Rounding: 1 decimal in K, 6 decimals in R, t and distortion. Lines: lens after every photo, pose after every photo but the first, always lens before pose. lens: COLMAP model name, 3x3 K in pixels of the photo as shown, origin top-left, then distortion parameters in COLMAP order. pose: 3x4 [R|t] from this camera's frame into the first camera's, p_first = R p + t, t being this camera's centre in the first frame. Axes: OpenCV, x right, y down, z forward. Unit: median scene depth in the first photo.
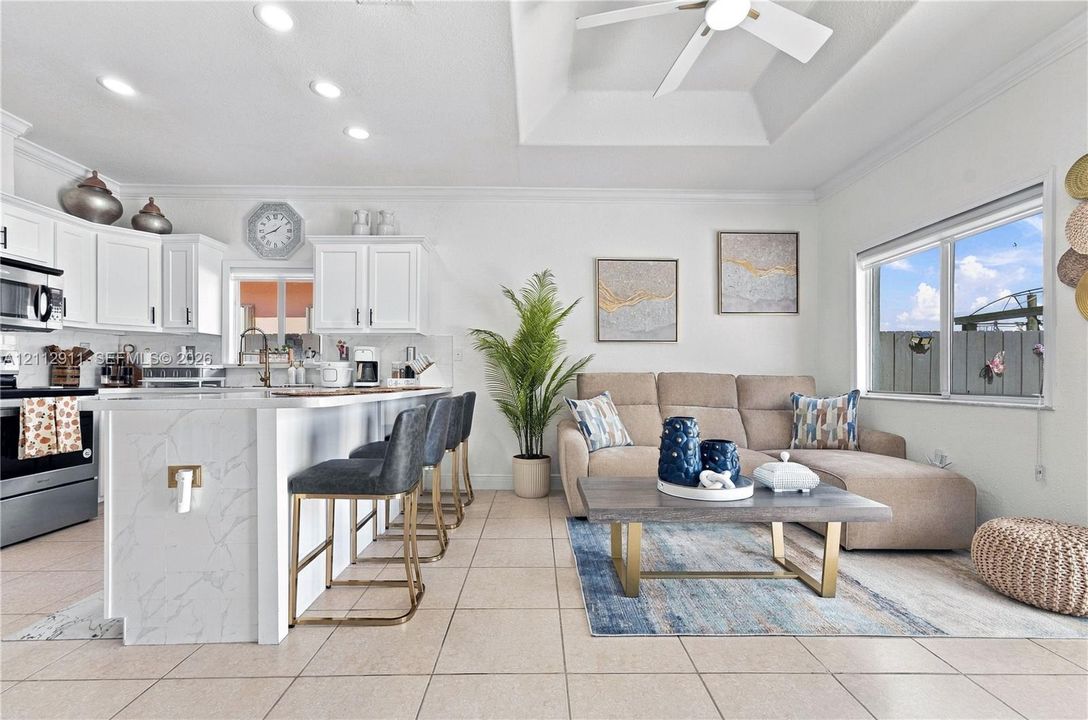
lens RADIAL K [[460.3, 0, 543.5], [0, 460.3, 380.7], [0, 0, 1]] dist [-0.029862, 0.017621]
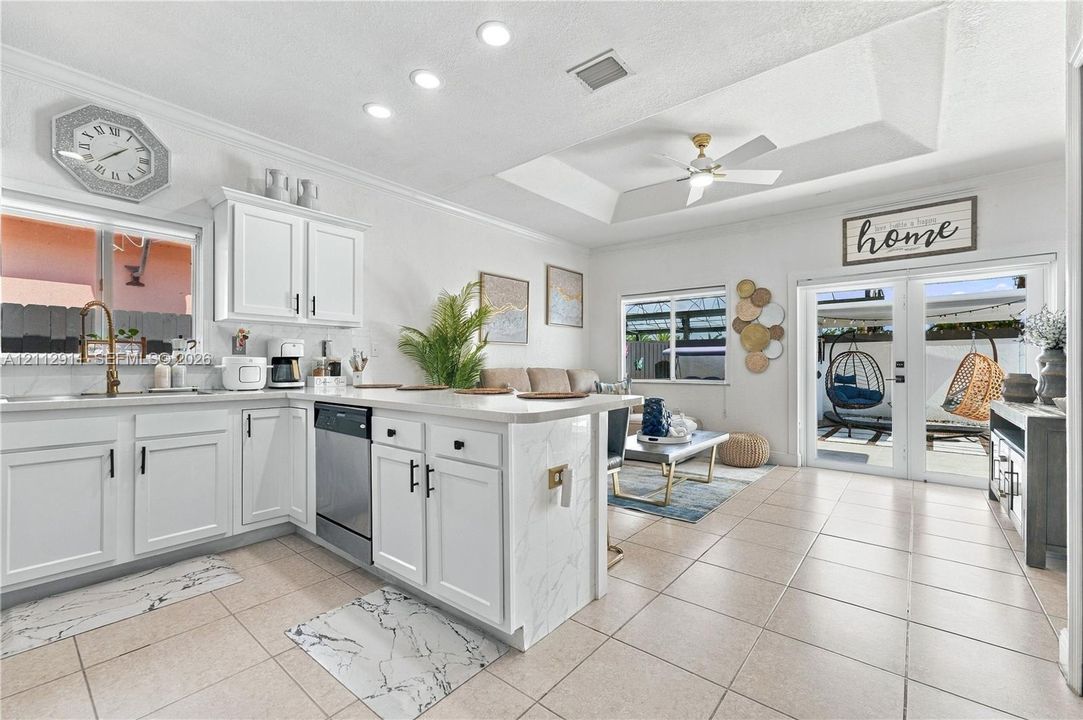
lens RADIAL K [[448.0, 0, 562.6], [0, 448.0, 361.0], [0, 0, 1]] dist [-0.000131, 0.000035]
pose [[0.634531, 0.000303, 0.772897, -0.686945], [0.011707, 0.999881, -0.010004, -0.025681], [-0.772808, 0.015396, 0.634453, 0.123766]]
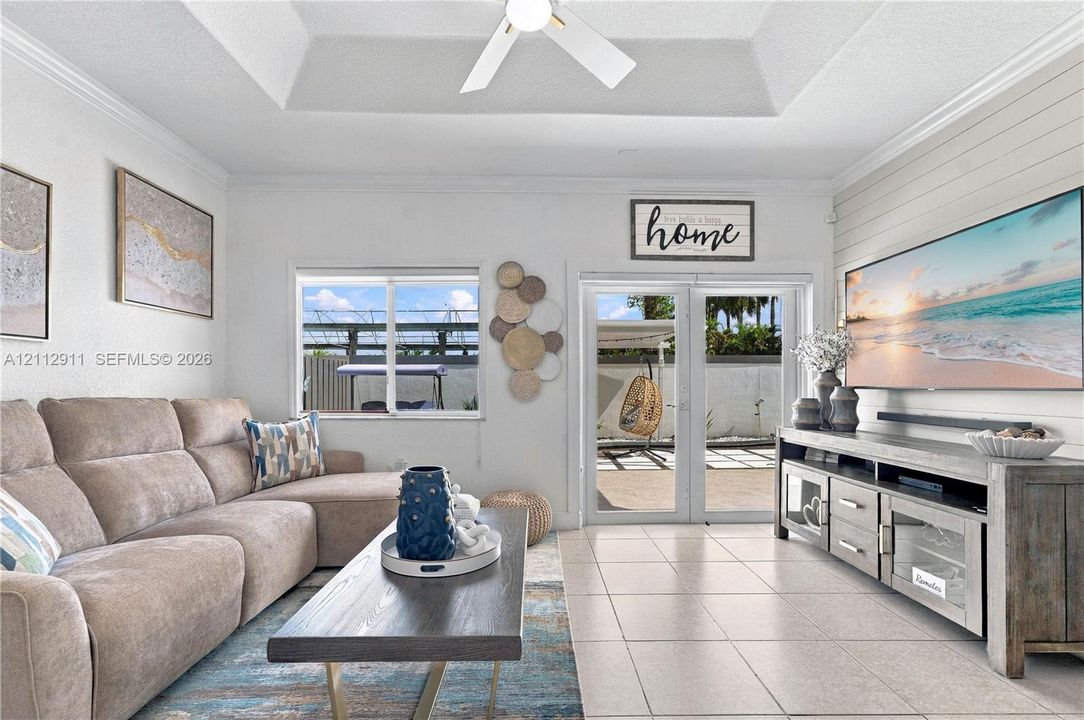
lens RADIAL K [[458.6, 0, 541.5], [0, 458.6, 380.6], [0, 0, 1]] dist [-0.029862, 0.017621]
pose [[0.002246, 0.004009, 0.999989, -0.247285], [0.010524, 0.999936, -0.004033, -0.032463], [-0.999942, 0.010532, 0.002204, 0.467752]]
